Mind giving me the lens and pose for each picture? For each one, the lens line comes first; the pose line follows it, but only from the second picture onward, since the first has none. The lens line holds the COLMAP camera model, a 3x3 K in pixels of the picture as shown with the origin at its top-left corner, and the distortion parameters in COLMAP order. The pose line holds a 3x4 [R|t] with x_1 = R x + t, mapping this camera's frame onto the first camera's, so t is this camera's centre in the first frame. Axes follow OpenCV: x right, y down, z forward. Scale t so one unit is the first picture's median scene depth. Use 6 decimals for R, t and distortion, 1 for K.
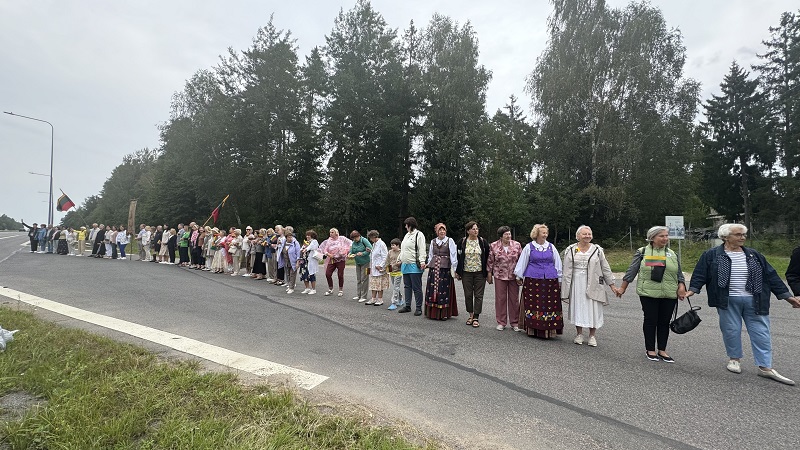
lens RADIAL K [[299.6, 0, 400.4], [0, 299.6, 212.8], [0, 0, 1]] dist [-0.007196, -0.000080]
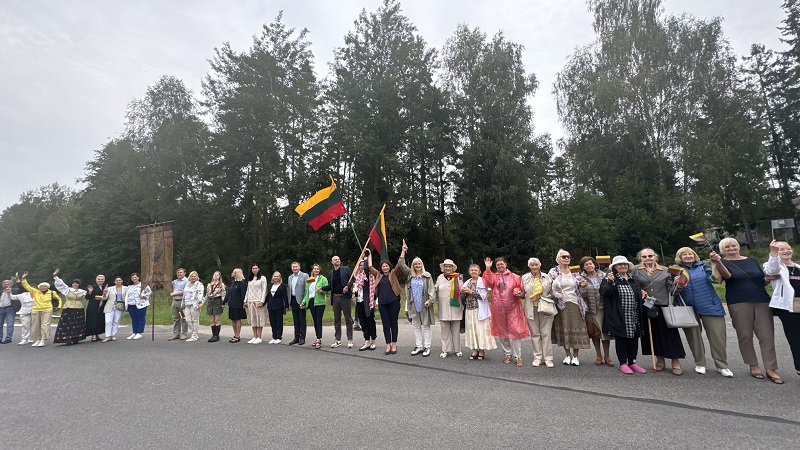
lens RADIAL K [[299.6, 0, 400.4], [0, 299.6, 212.8], [0, 0, 1]] dist [-0.007196, -0.000080]
pose [[0.983635, -0.037369, 0.176253, -0.261560], [0.056067, 0.993169, -0.102329, 0.007469], [-0.171226, 0.110537, 0.979011, 0.184797]]
